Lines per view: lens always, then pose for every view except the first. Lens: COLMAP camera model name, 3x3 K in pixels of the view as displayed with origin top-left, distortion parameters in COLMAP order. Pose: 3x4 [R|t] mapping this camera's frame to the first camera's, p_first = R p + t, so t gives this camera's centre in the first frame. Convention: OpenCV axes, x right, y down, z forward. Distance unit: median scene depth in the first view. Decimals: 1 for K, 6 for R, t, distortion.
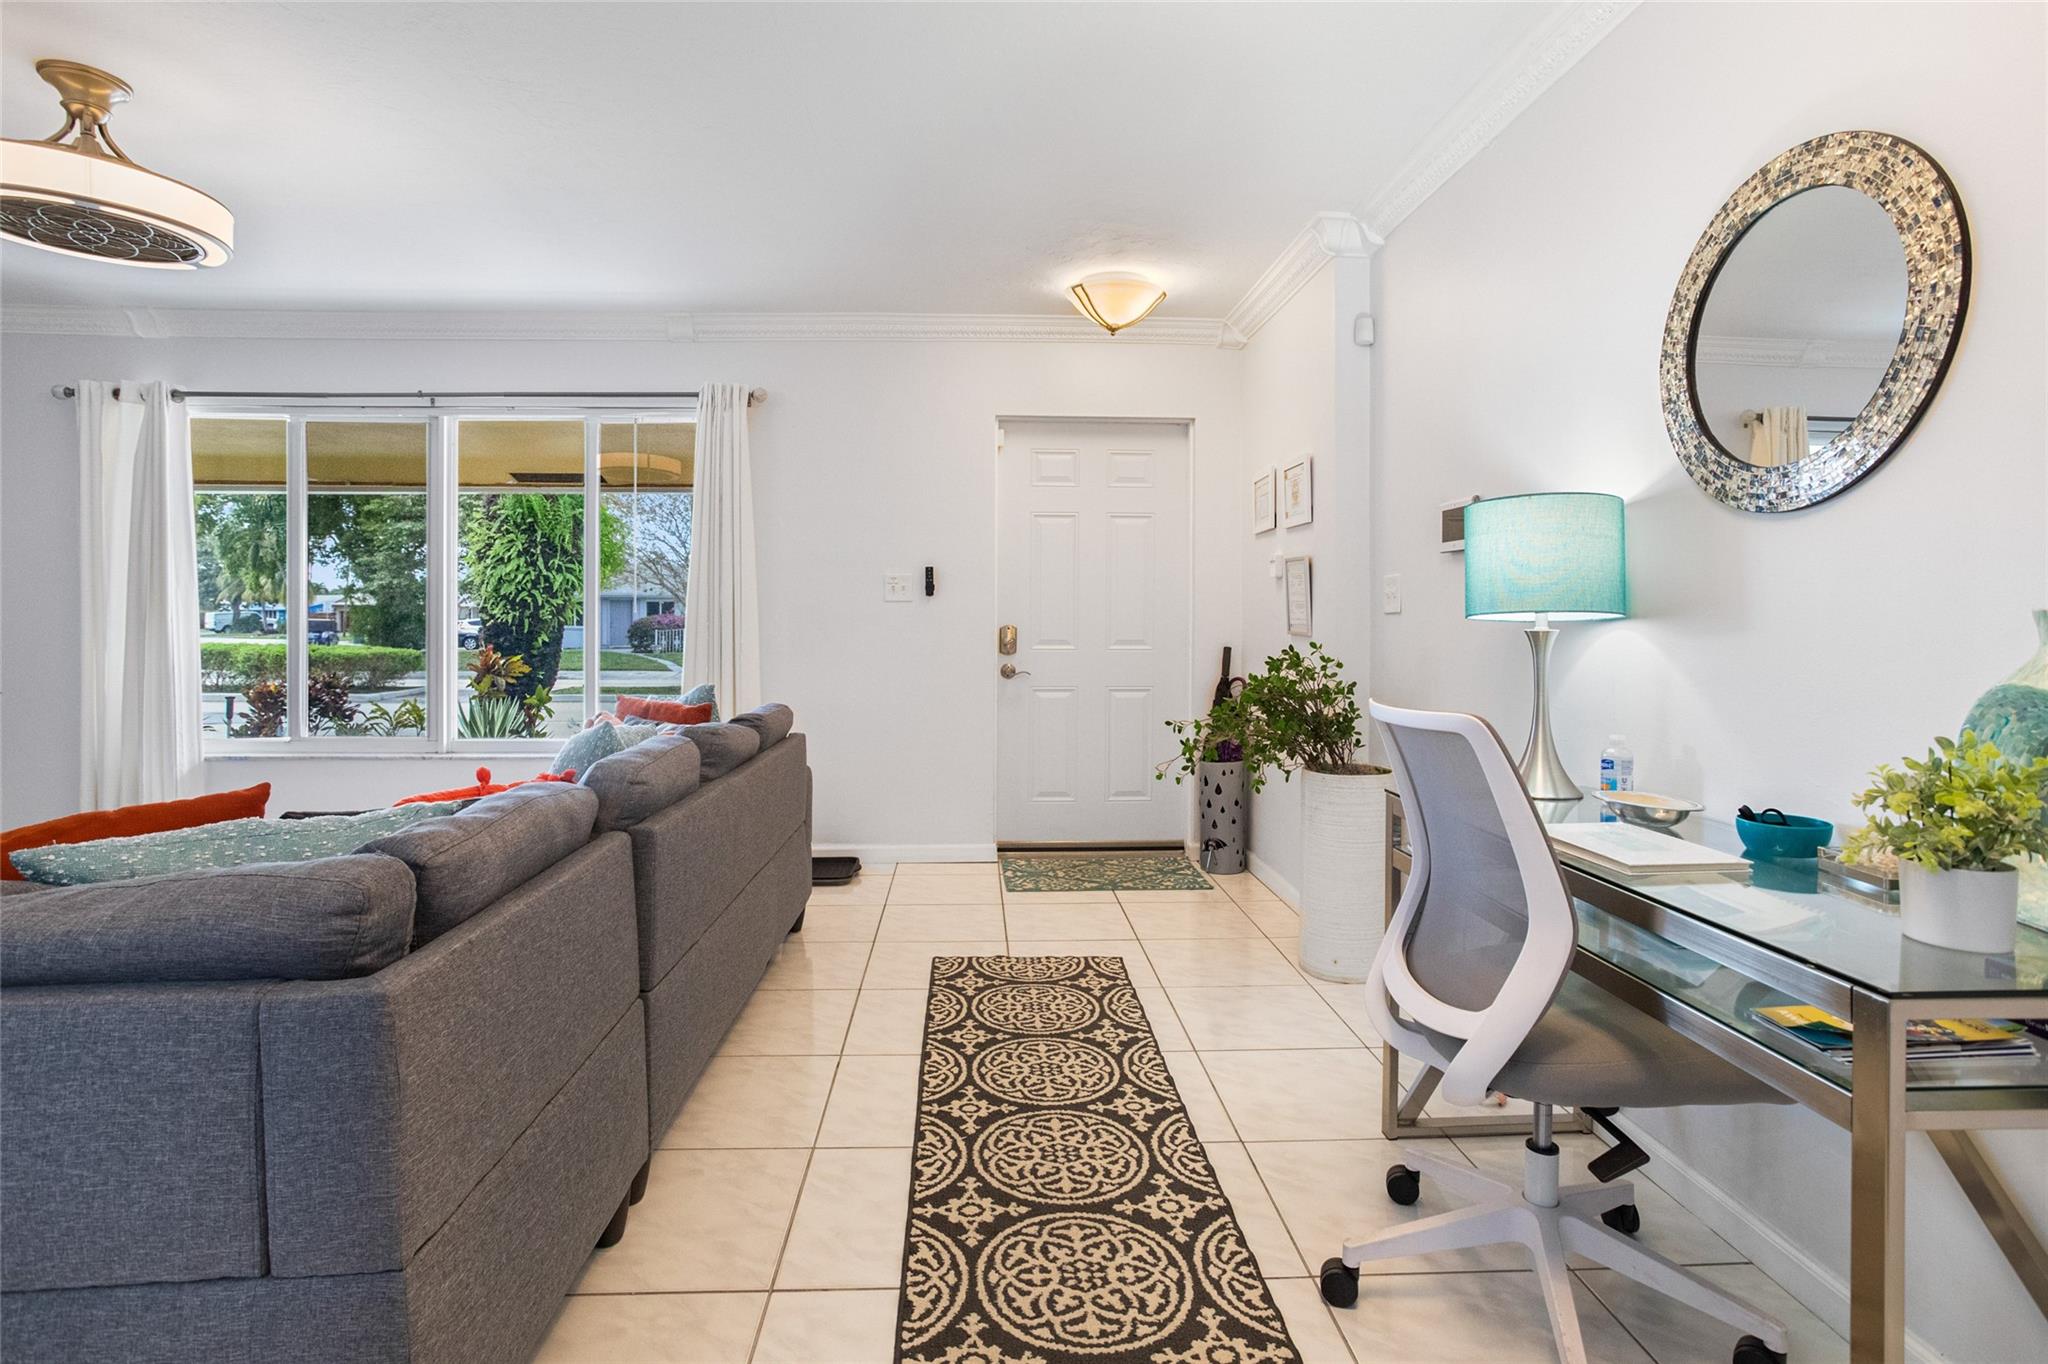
lens RADIAL K [[1023.1, 0, 1021.2], [0, 1023.1, 628.0], [0, 0, 1]] dist [-0.044645, 0.033386]
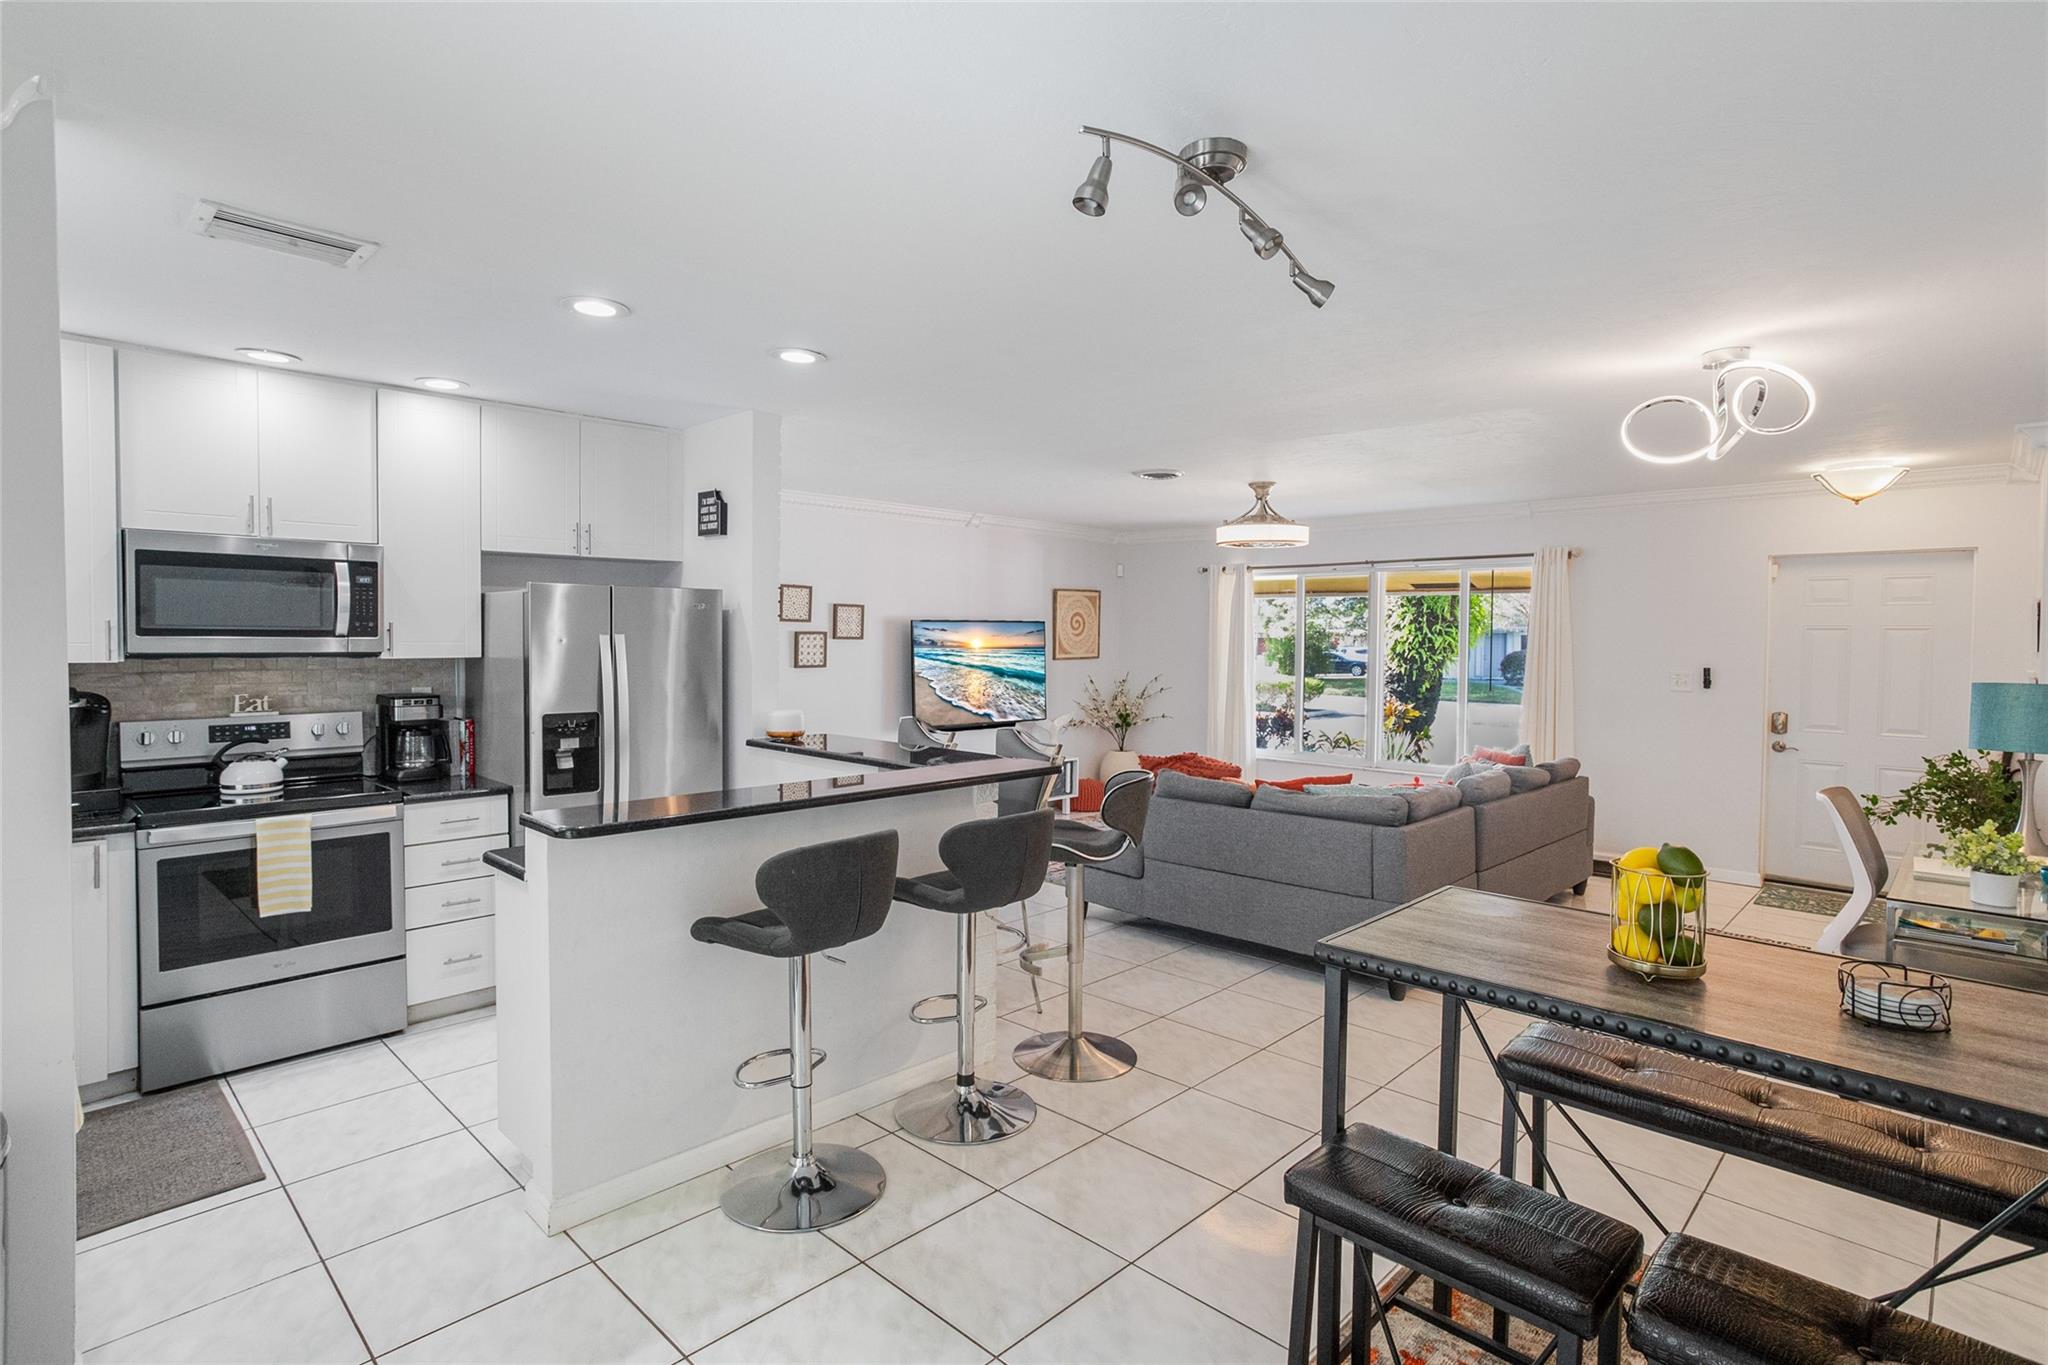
lens RADIAL K [[992.7, 0, 1053.6], [0, 992.7, 660.7], [0, 0, 1]] dist [0.013345, -0.000334]
pose [[0.701467, 0.019324, -0.712440, 0.464640], [-0.016372, 0.999805, 0.010998, -0.126751], [0.712514, 0.003949, 0.701646, -1.080313]]
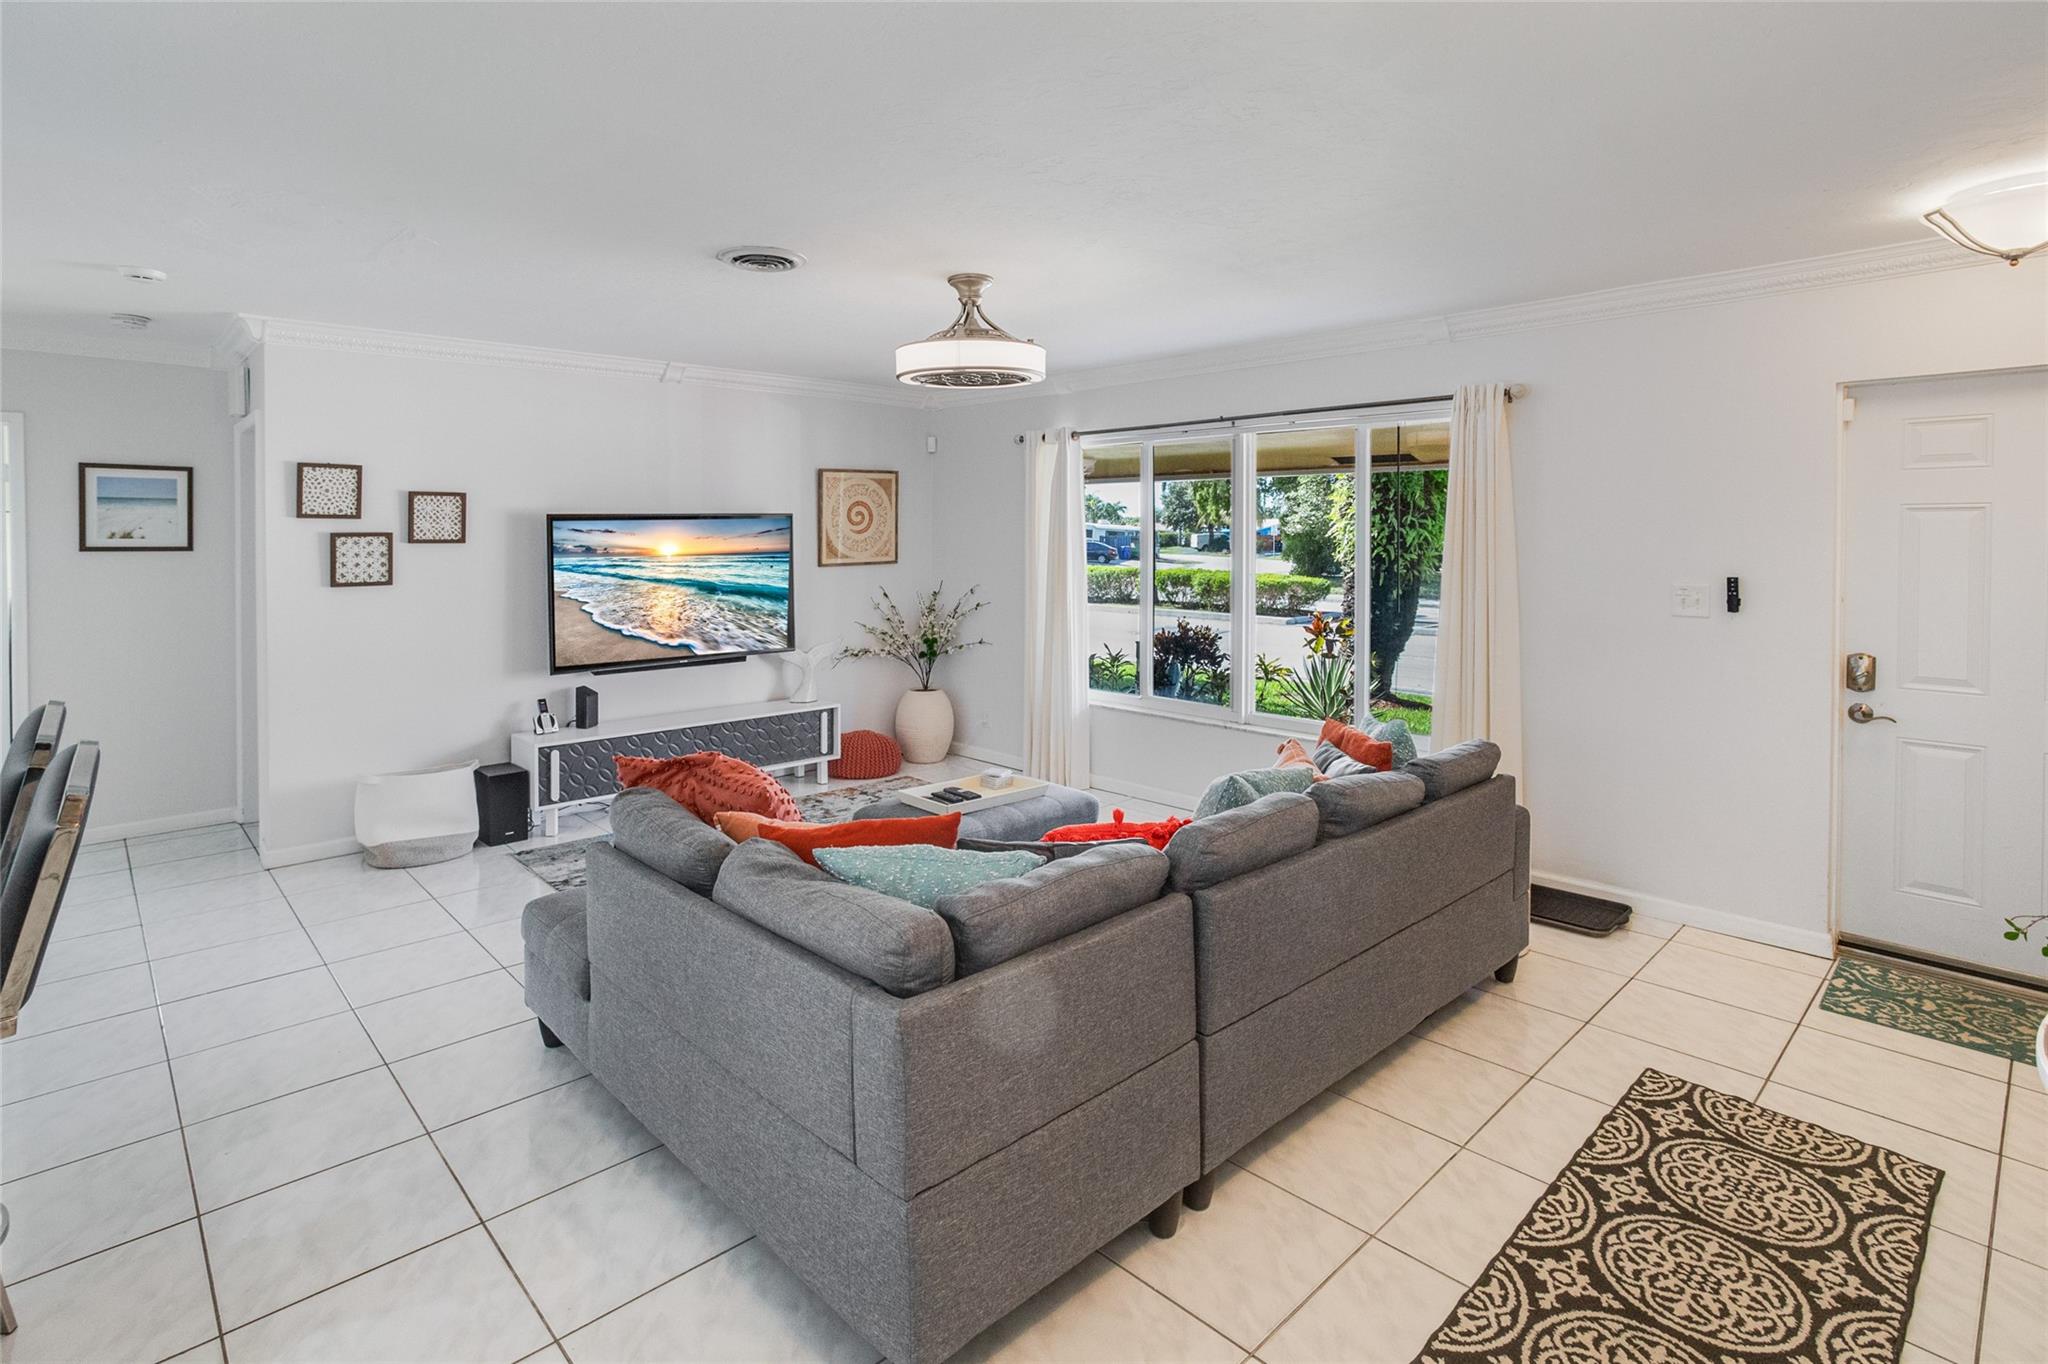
lens RADIAL K [[1024.0, 0, 999.4], [0, 1024.0, 559.8], [0, 0, 1]] dist [-0.039607, 0.017909]
pose [[0.649519, 0.012520, -0.760242, 0.257155], [-0.005813, 0.999917, 0.011501, -0.143404], [0.760323, -0.003051, 0.649538, 0.052422]]
